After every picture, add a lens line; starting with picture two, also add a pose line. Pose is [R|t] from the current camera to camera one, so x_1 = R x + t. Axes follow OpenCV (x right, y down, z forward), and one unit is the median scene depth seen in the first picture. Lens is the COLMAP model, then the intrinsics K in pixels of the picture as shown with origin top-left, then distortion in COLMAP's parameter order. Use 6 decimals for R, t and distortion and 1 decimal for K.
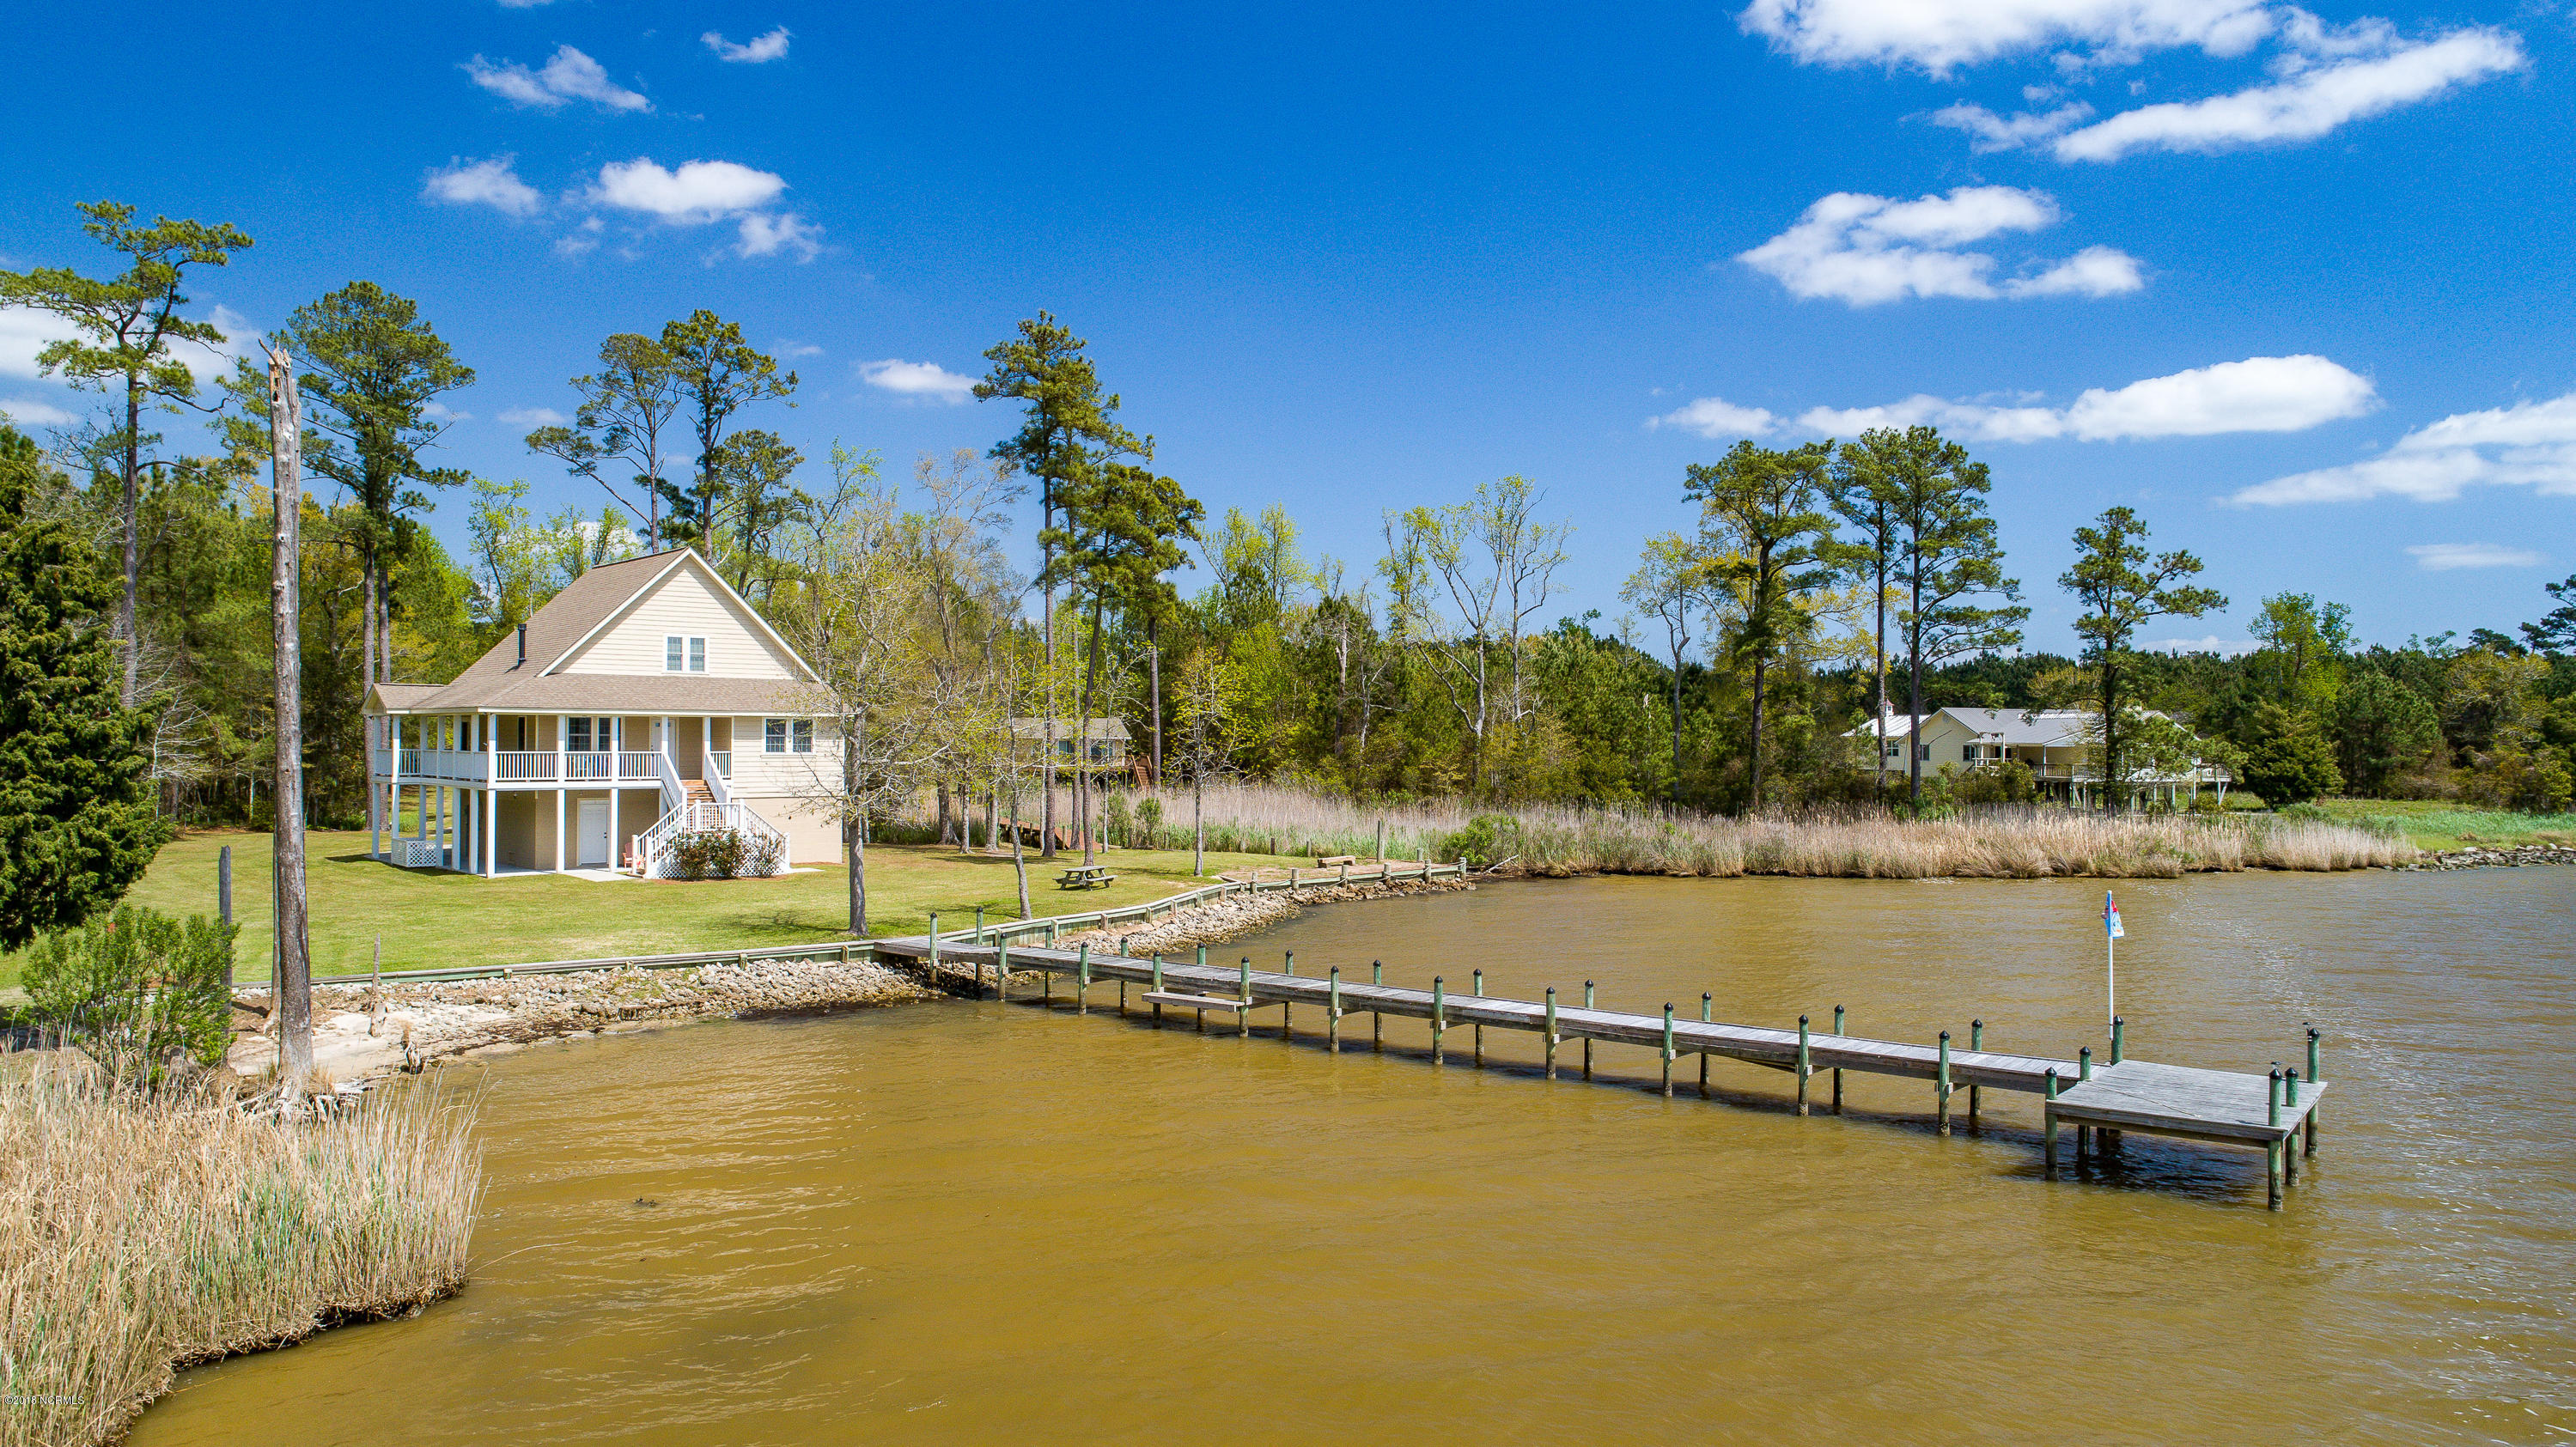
lens RADIAL K [[1740.6, 0, 1291.3], [0, 1740.6, 720.9], [0, 0, 1]] dist [-0.010730, 0.008759]
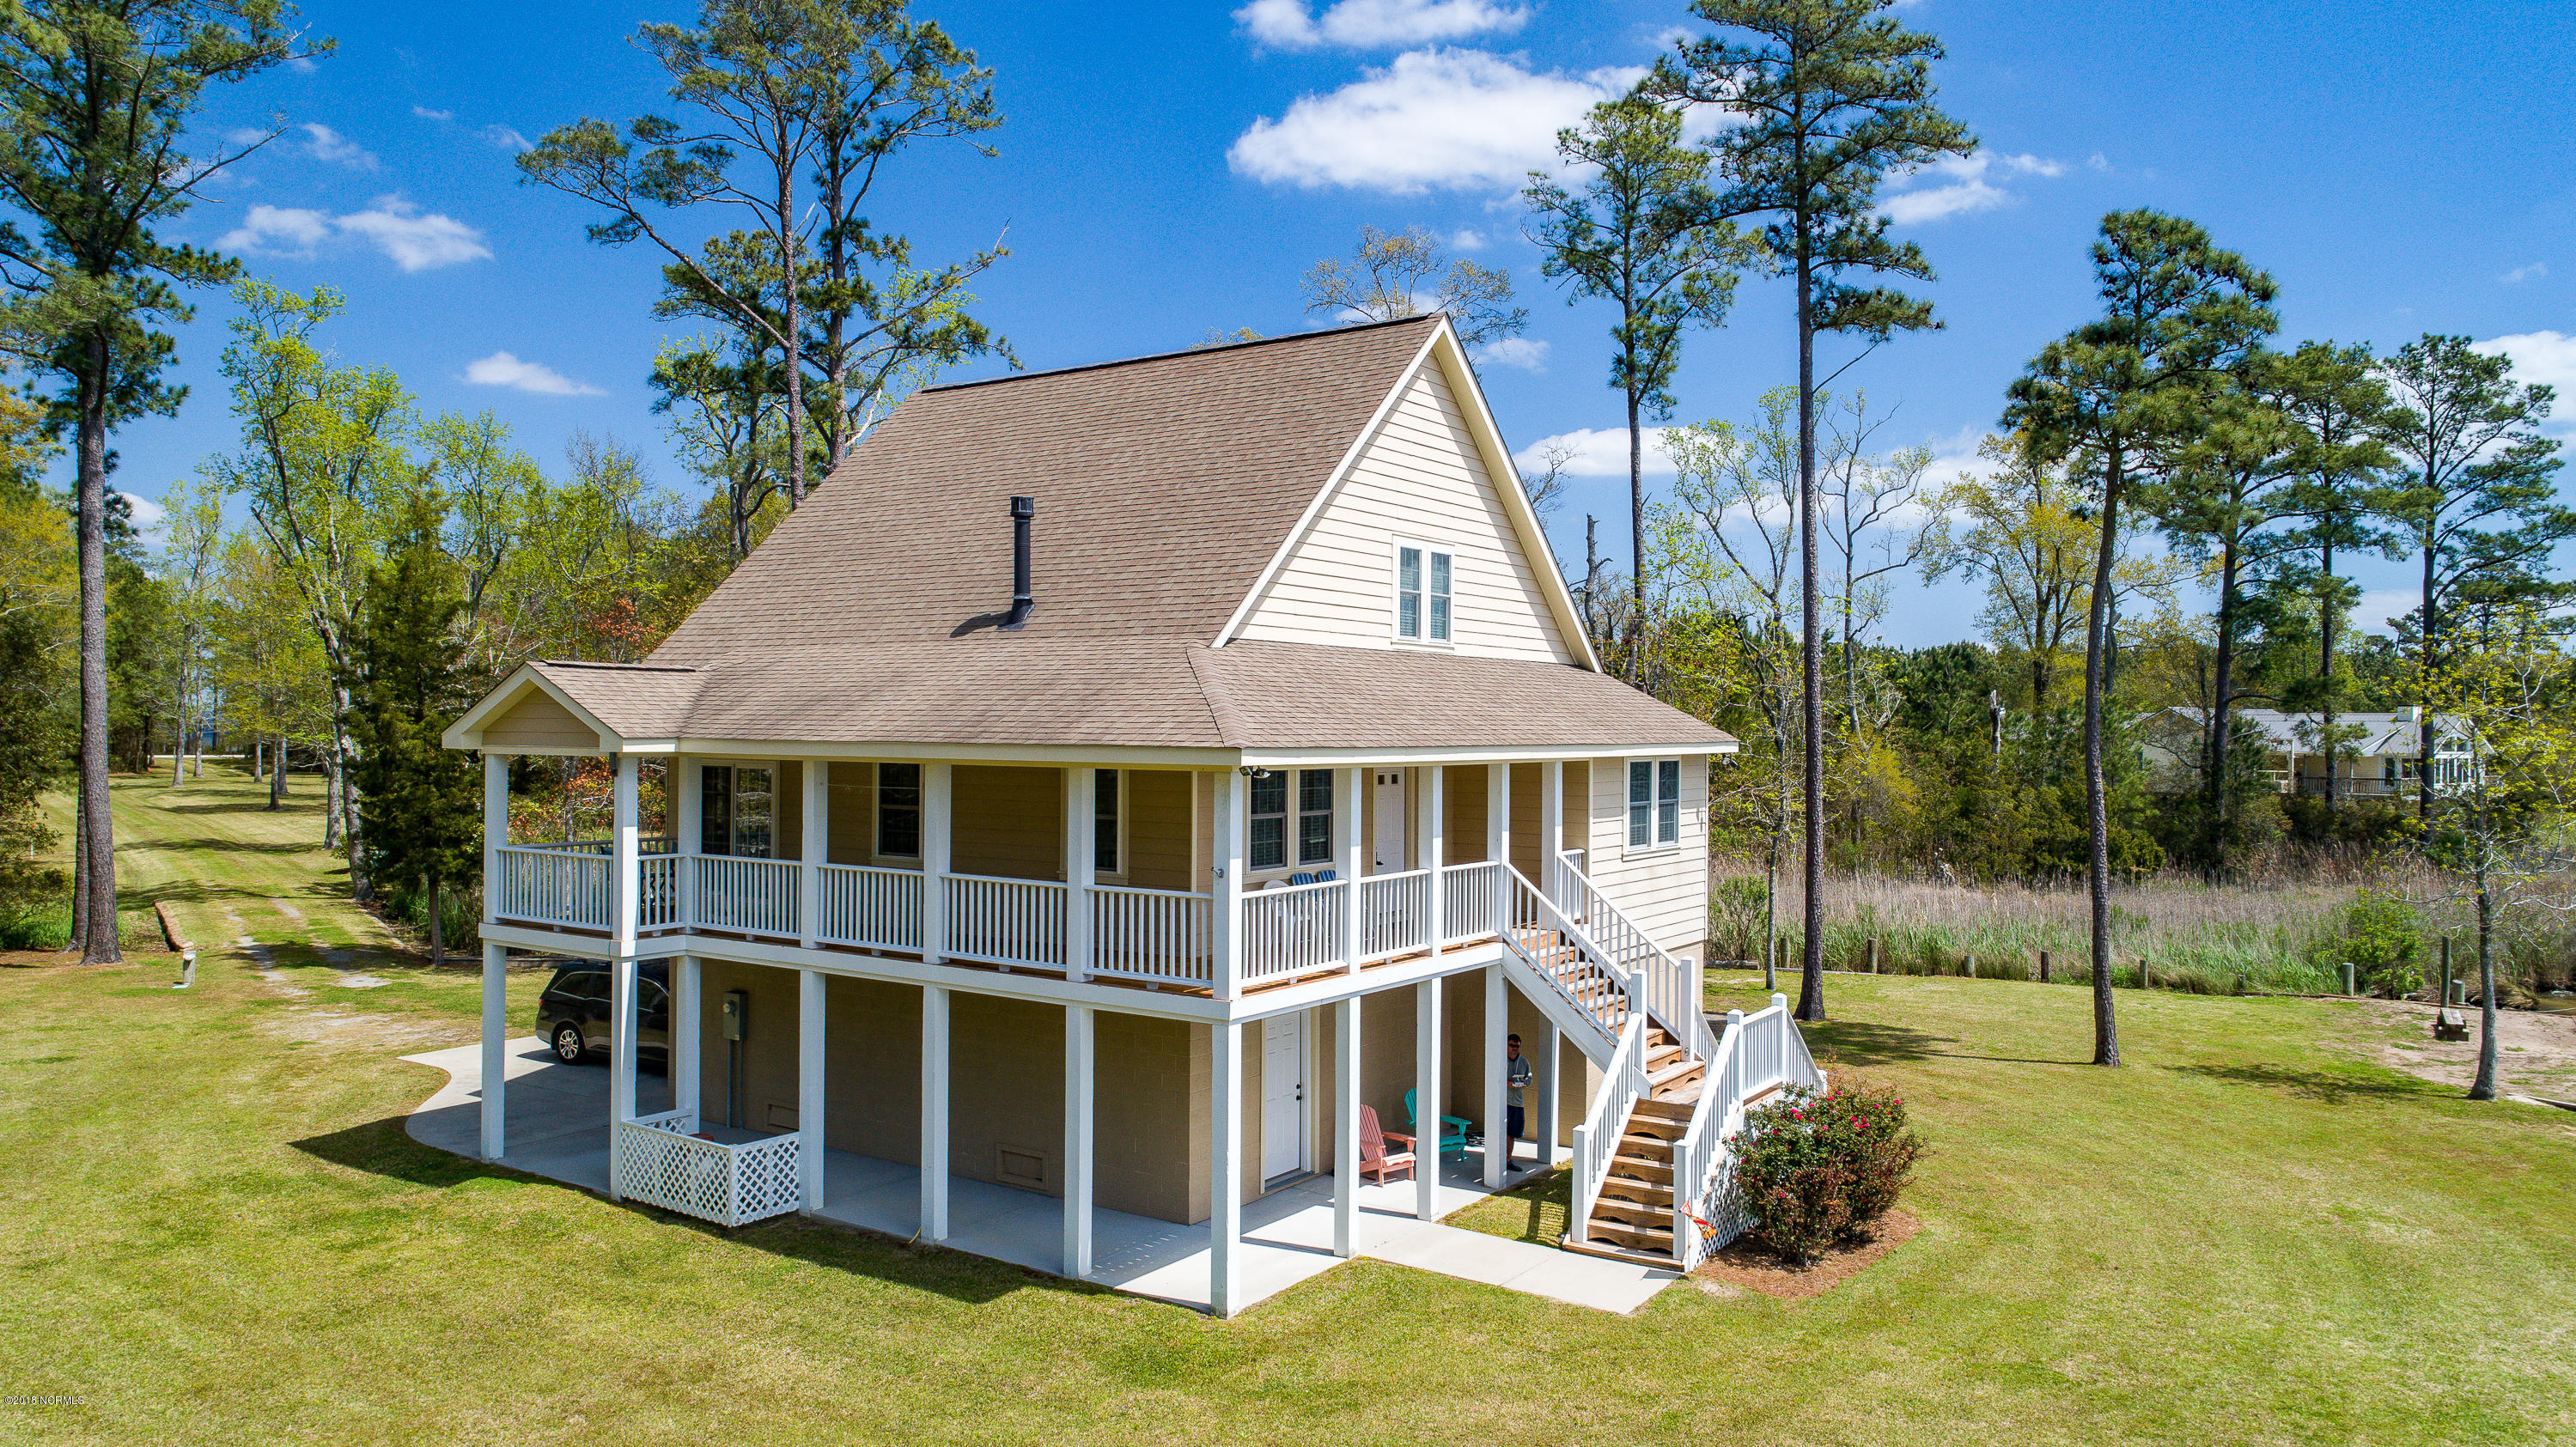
lens RADIAL K [[1733.9, 0, 1288.0], [0, 1733.9, 723.5], [0, 0, 1]] dist [0.000718, 0.001412]
pose [[0.965891, 0.001329, 0.258946, -0.423159], [-0.004364, 0.999928, 0.011145, -0.012449], [-0.258913, -0.011895, 0.965827, 0.565780]]
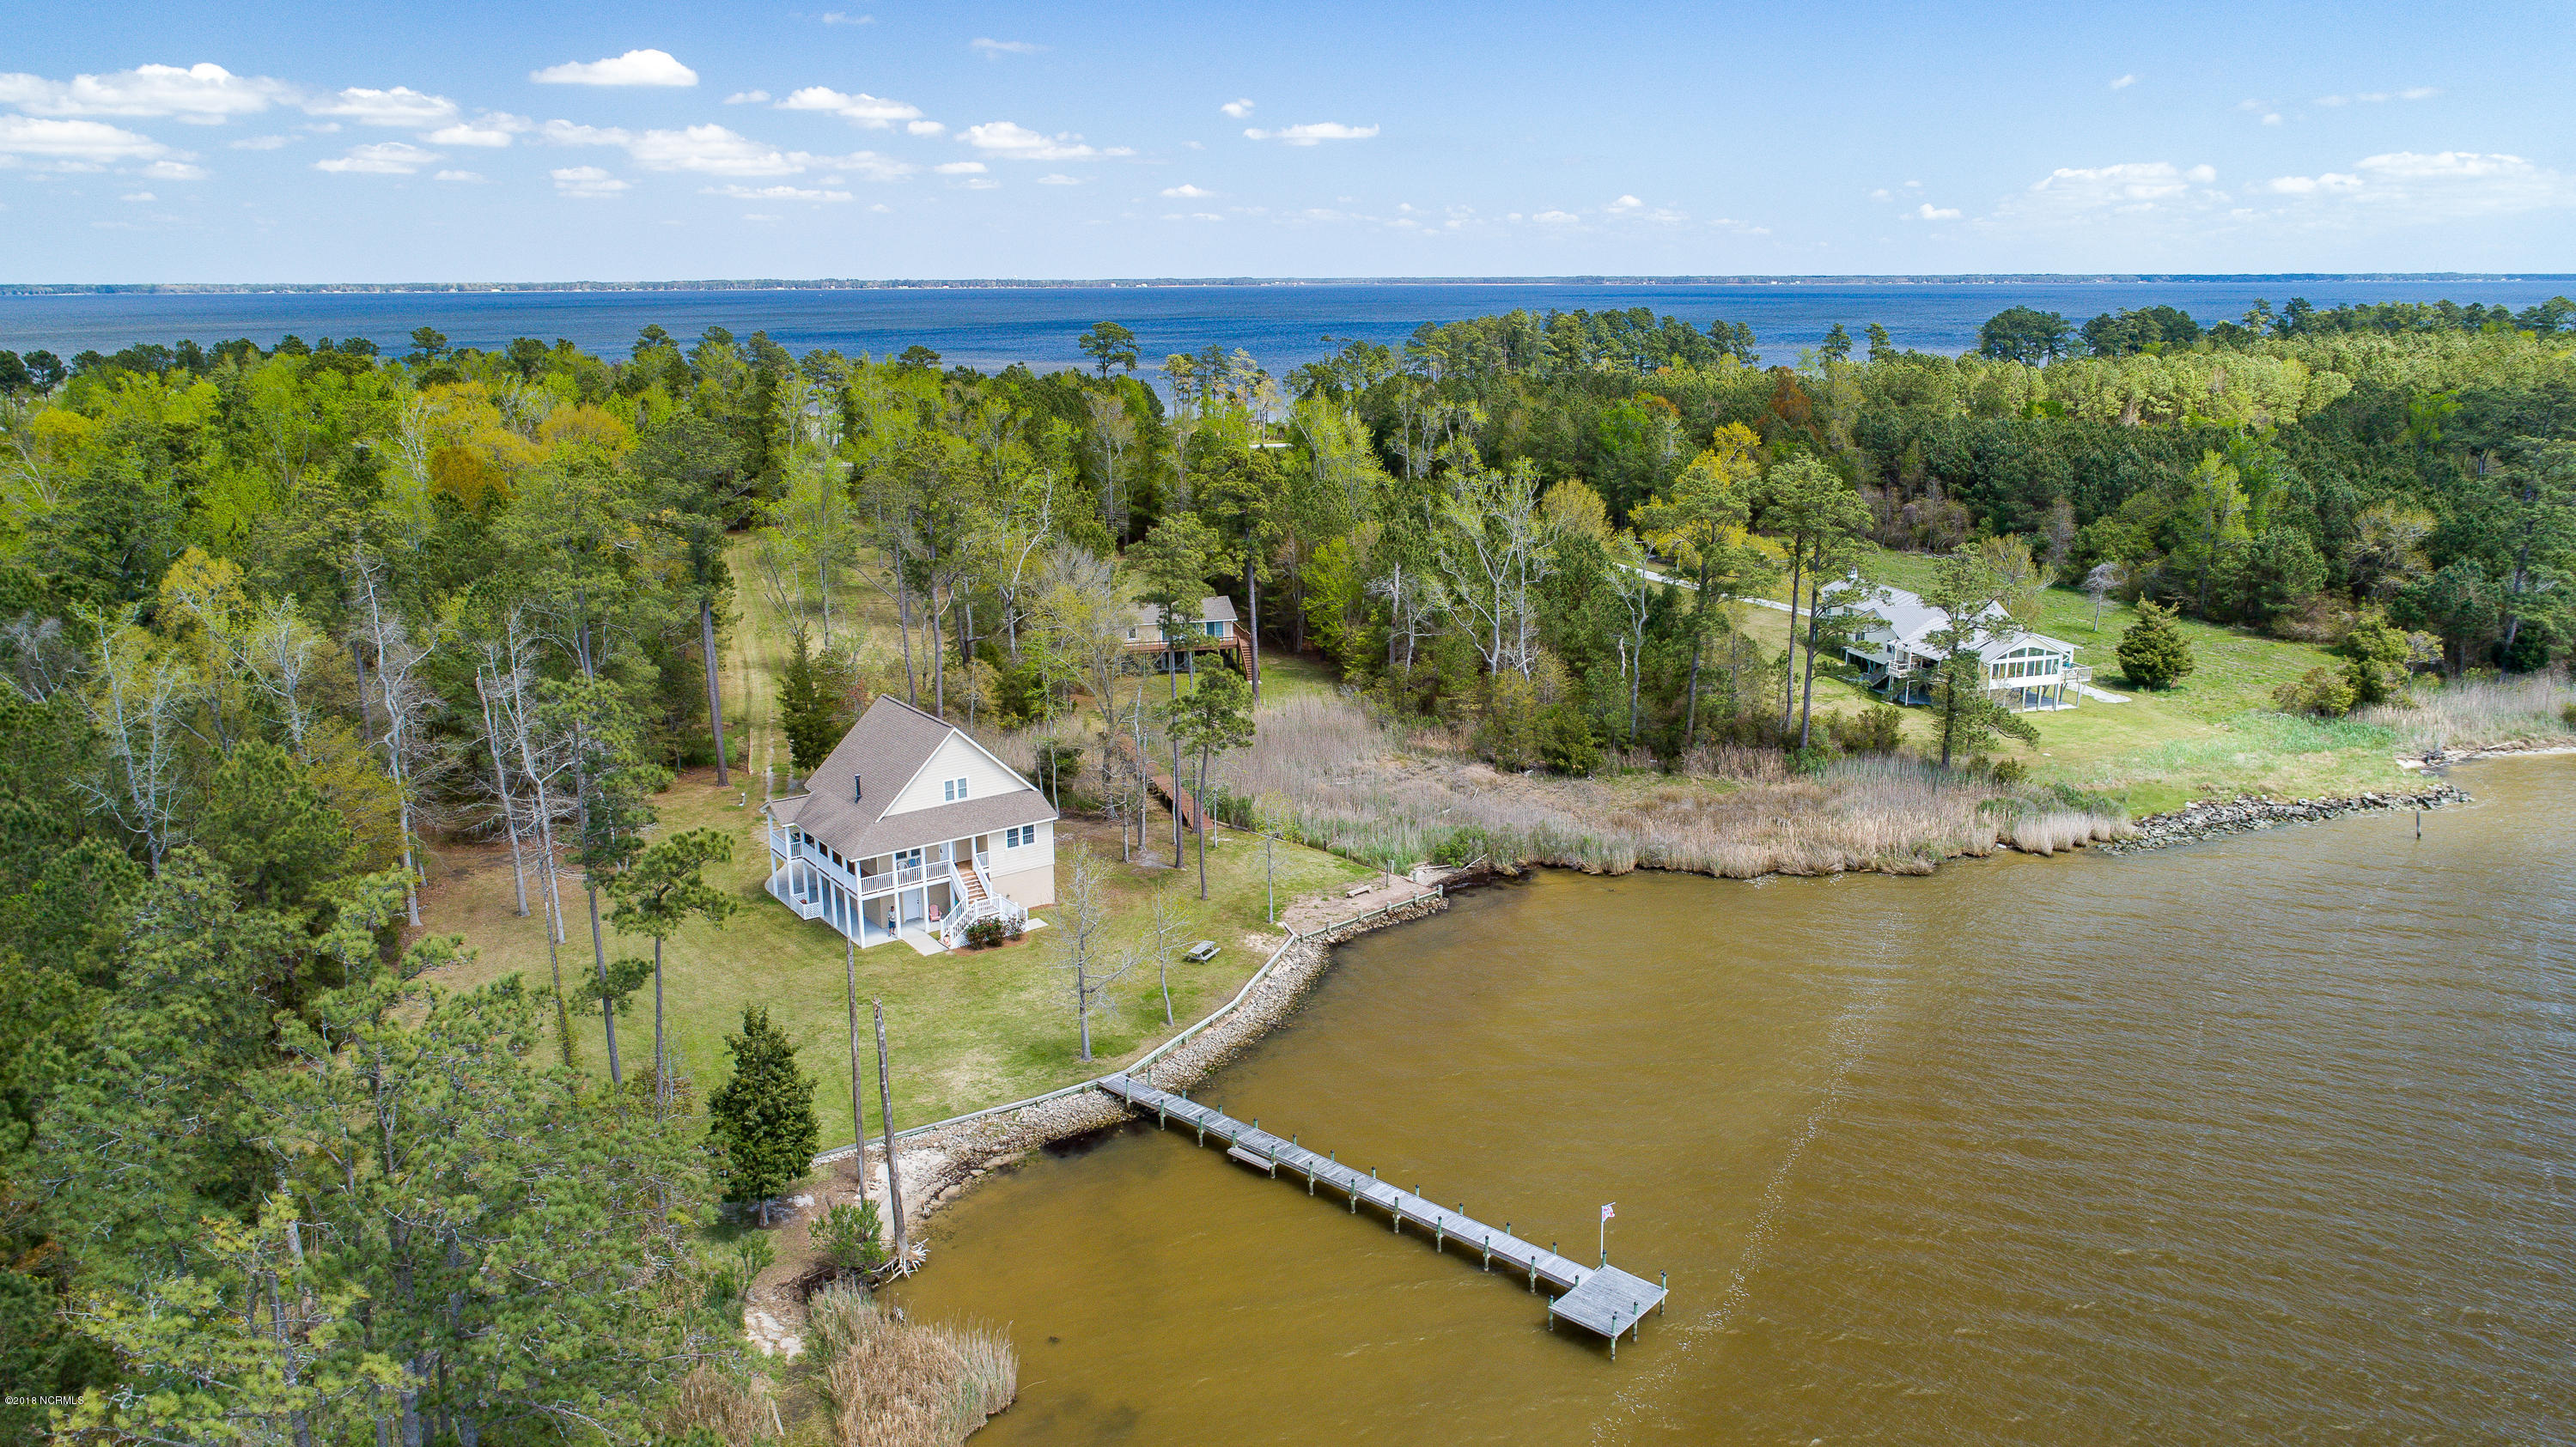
lens RADIAL K [[1740.6, 0, 1291.3], [0, 1740.6, 720.9], [0, 0, 1]] dist [-0.010730, 0.008759]
pose [[0.997525, 0.006571, -0.070000, 0.071325], [0.011735, 0.966097, 0.257912, -0.460554], [0.069322, -0.258095, 0.963629, -0.476722]]
